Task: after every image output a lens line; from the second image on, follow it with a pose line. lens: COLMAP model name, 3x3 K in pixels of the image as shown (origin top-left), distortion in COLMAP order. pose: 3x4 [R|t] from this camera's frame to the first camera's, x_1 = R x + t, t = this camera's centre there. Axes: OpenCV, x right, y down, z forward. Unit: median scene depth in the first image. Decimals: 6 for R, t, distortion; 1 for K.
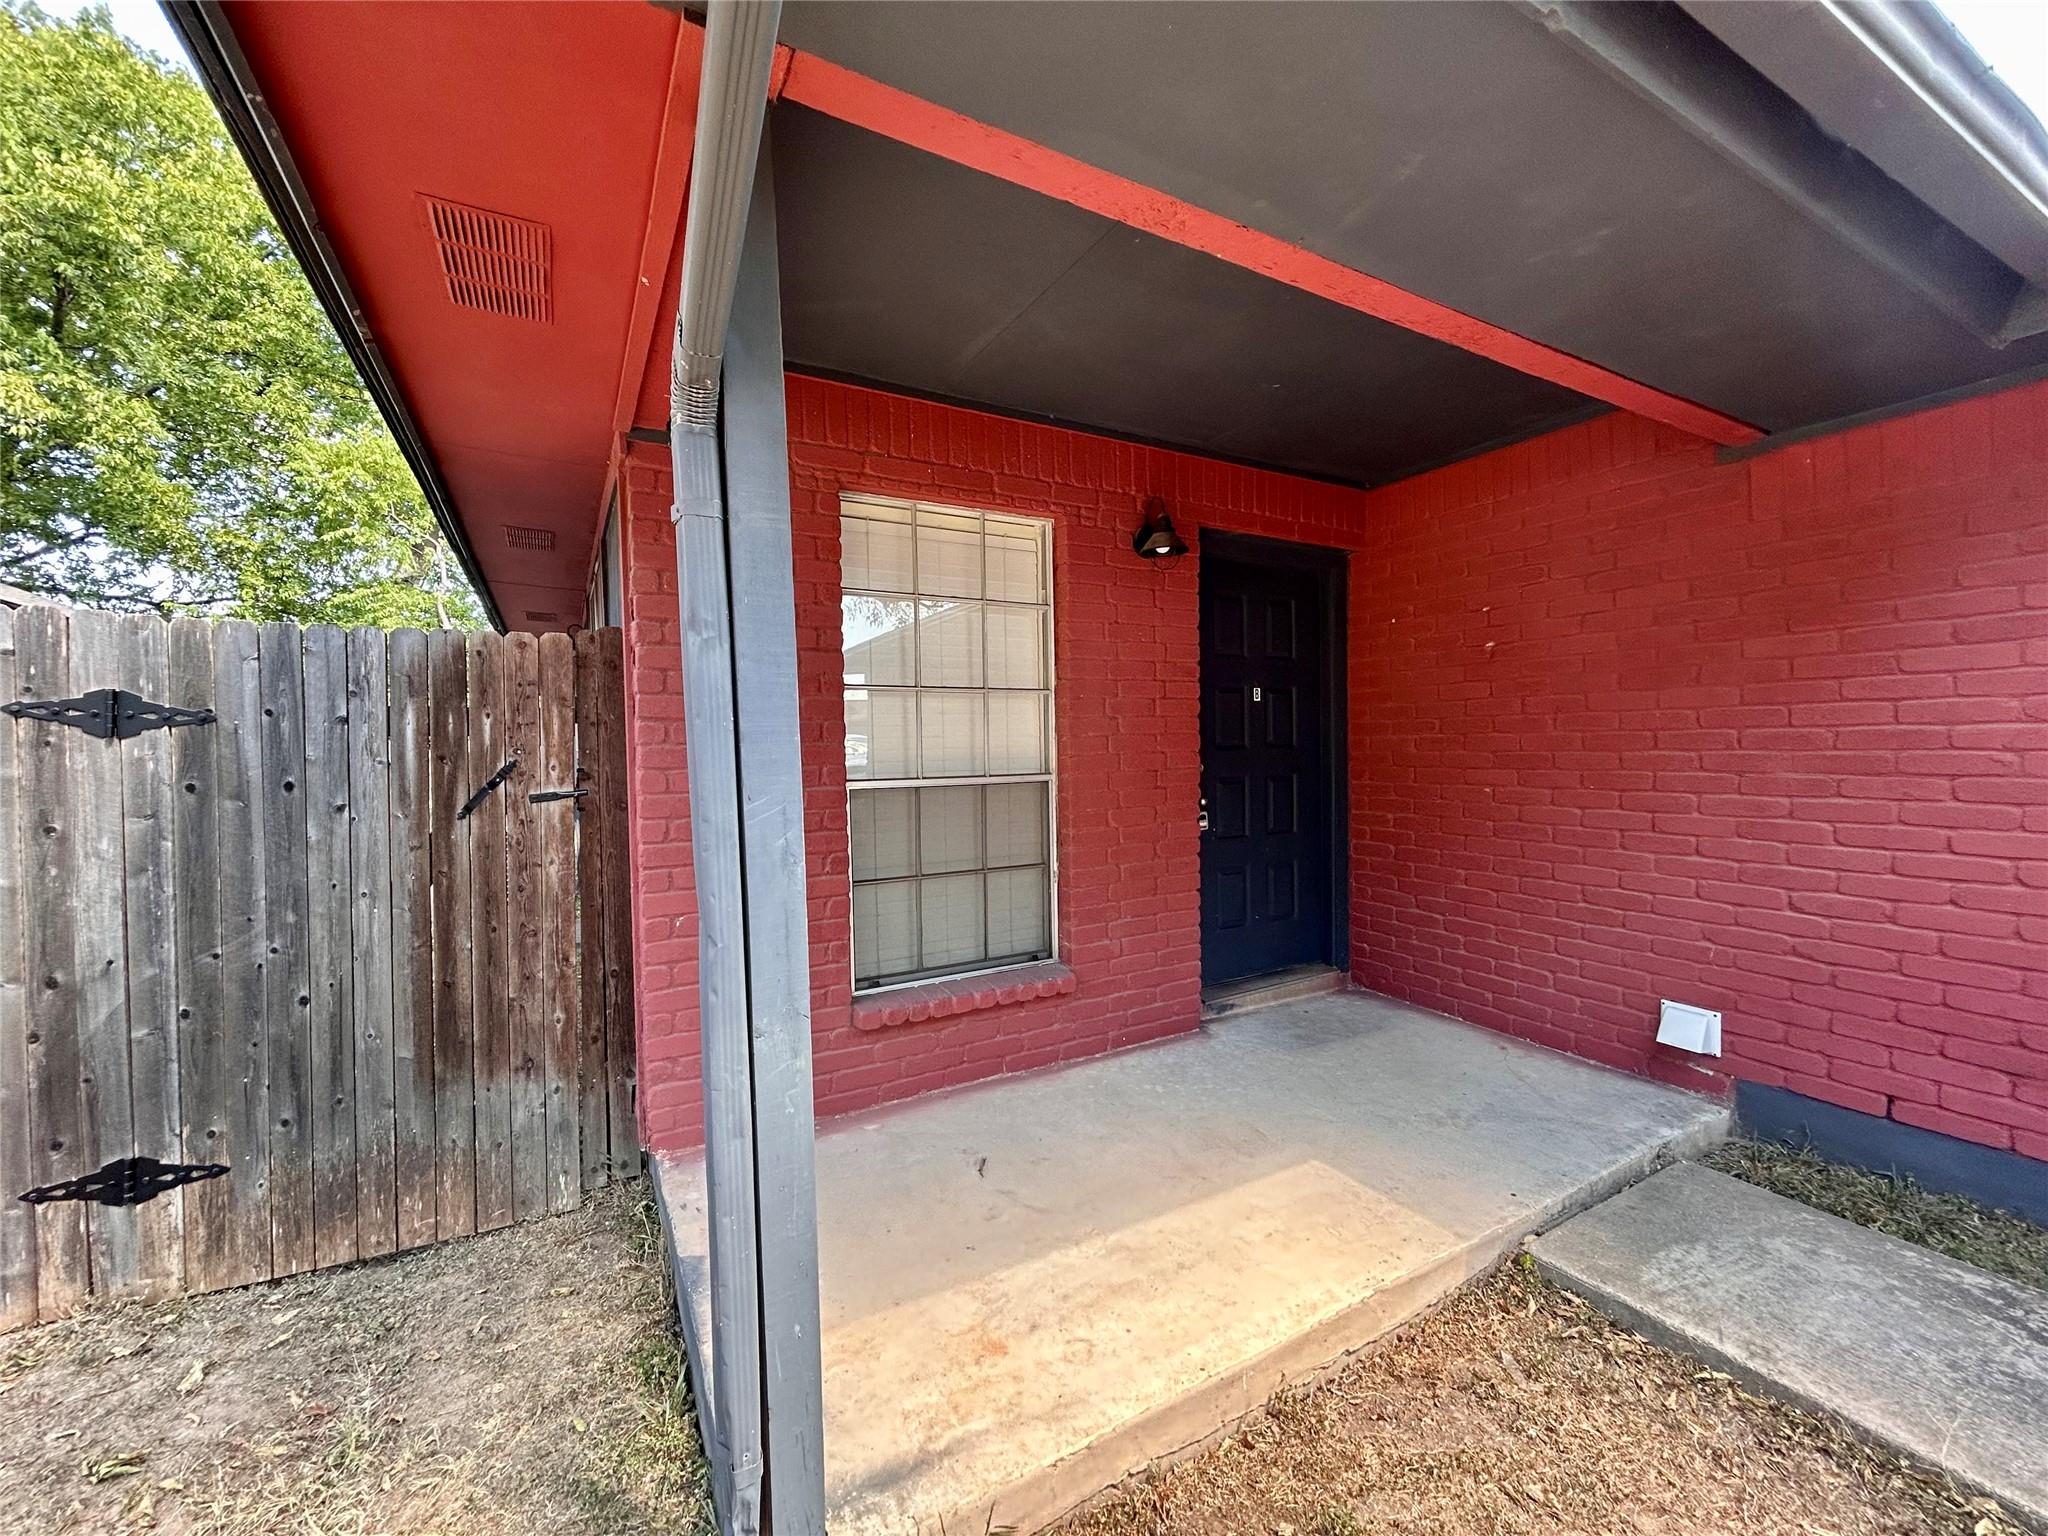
lens RADIAL K [[817.4, 0, 1023.5], [0, 817.4, 763.3], [0, 0, 1]] dist [-0.001043, -0.000070]
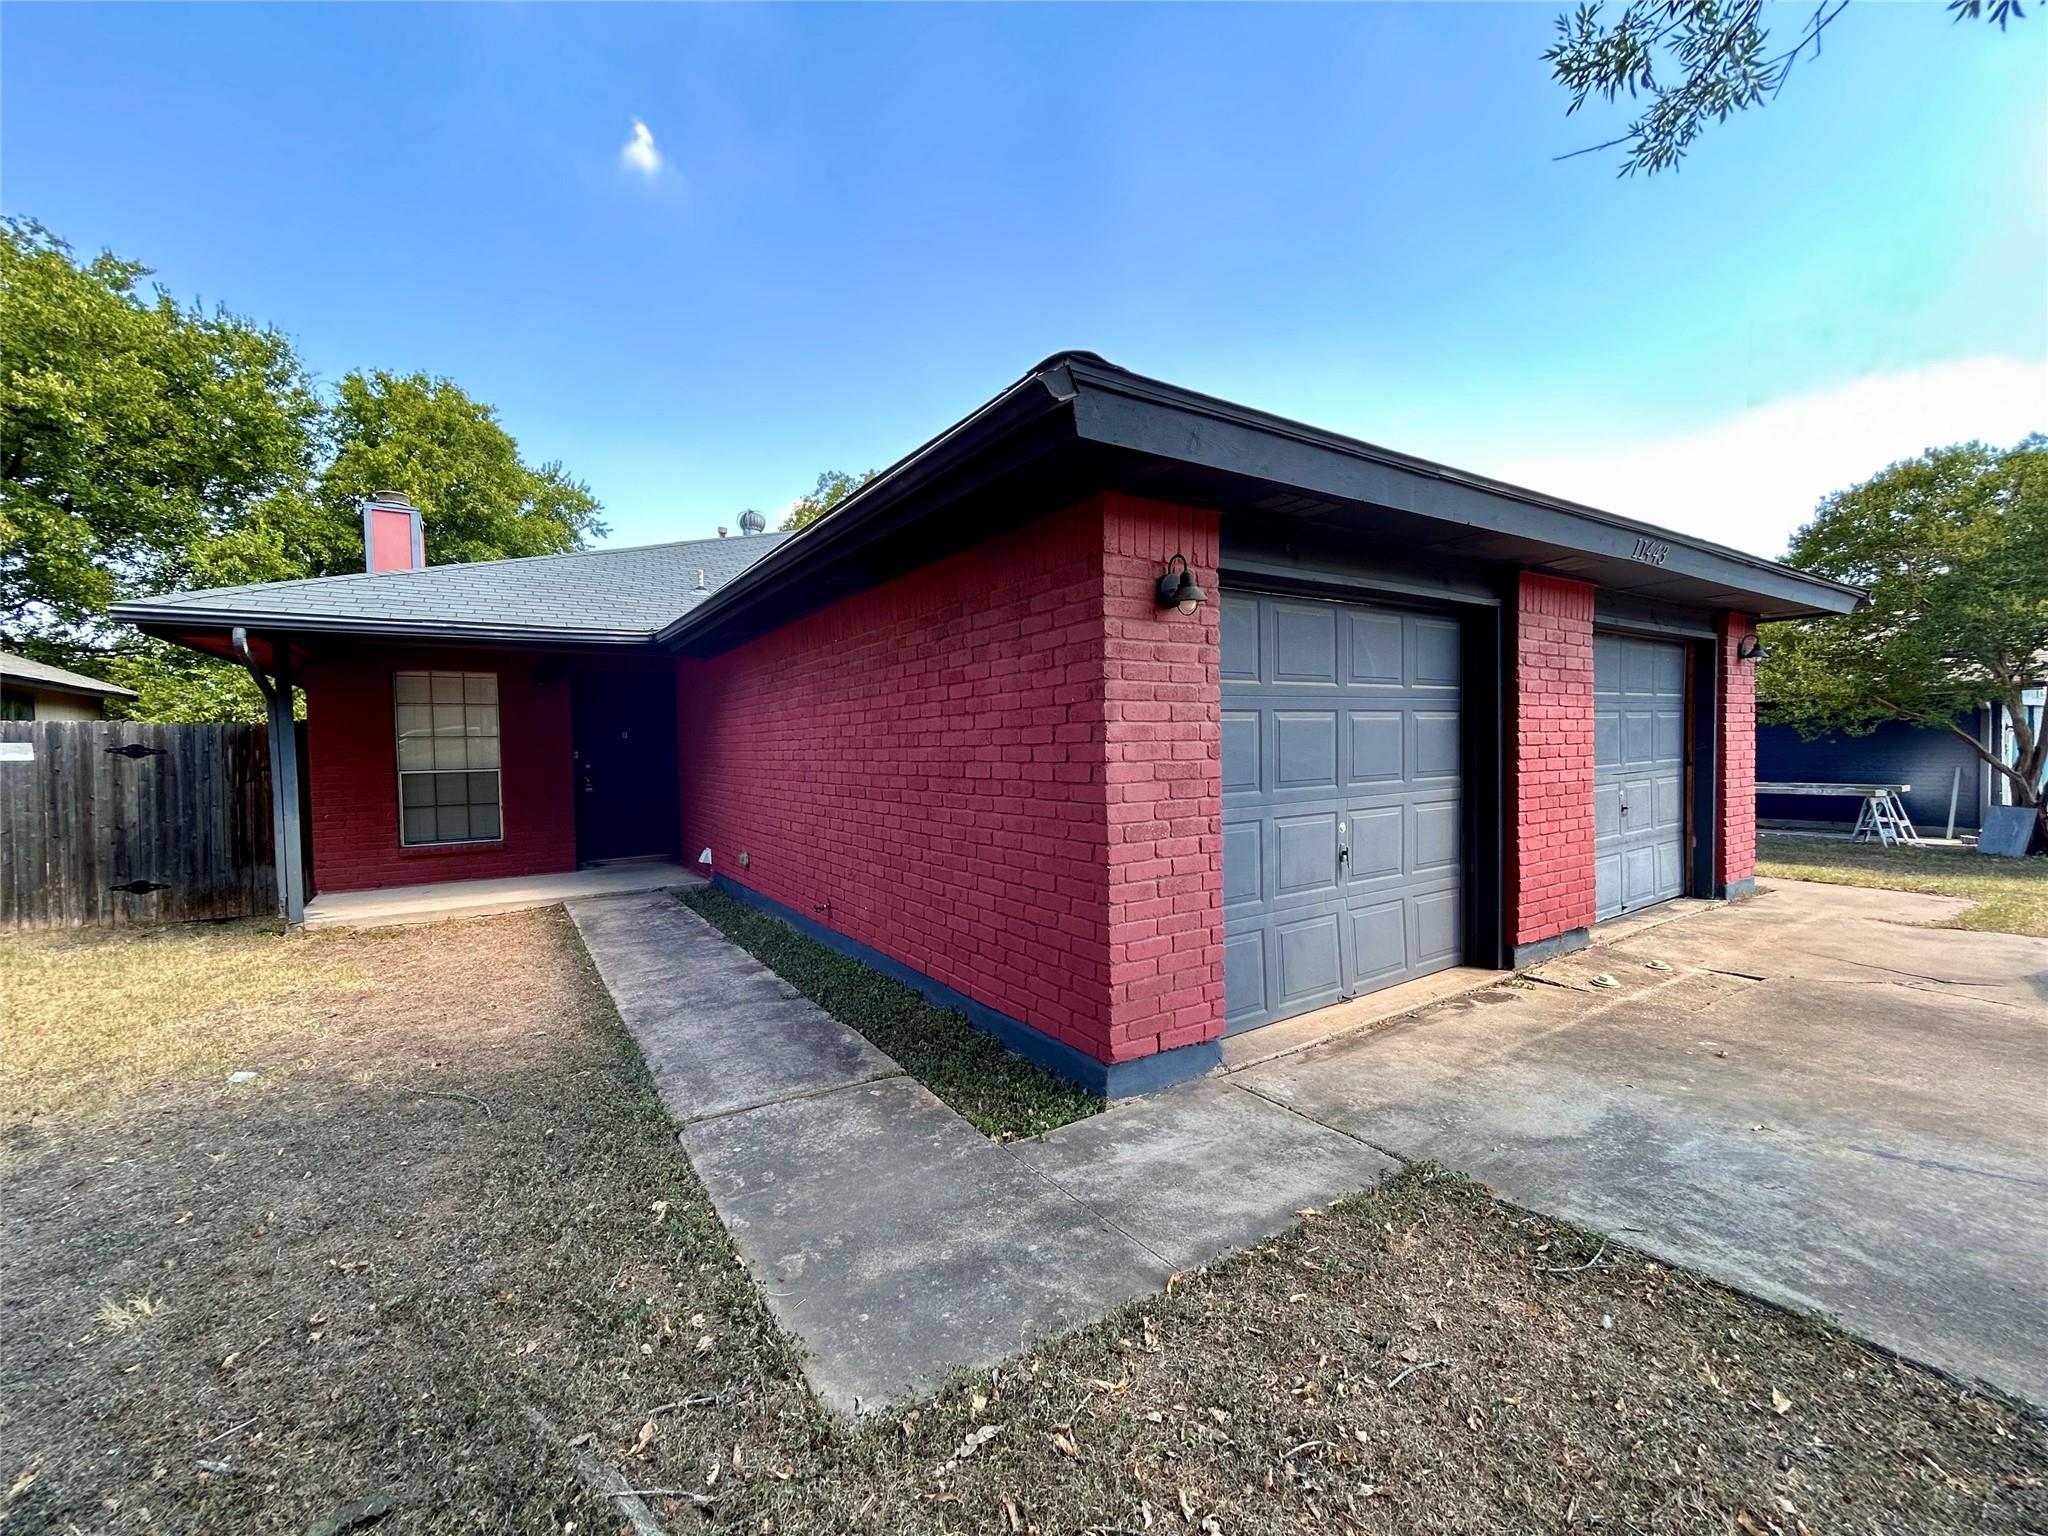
lens RADIAL K [[817.4, 0, 1022.8], [0, 817.4, 762.1], [0, 0, 1]] dist [-0.001043, -0.000070]
pose [[0.997724, -0.001339, 0.067413, 2.220706], [0.001541, 0.999994, -0.002945, 0.002818], [-0.067408, 0.003042, 0.997721, -2.501811]]
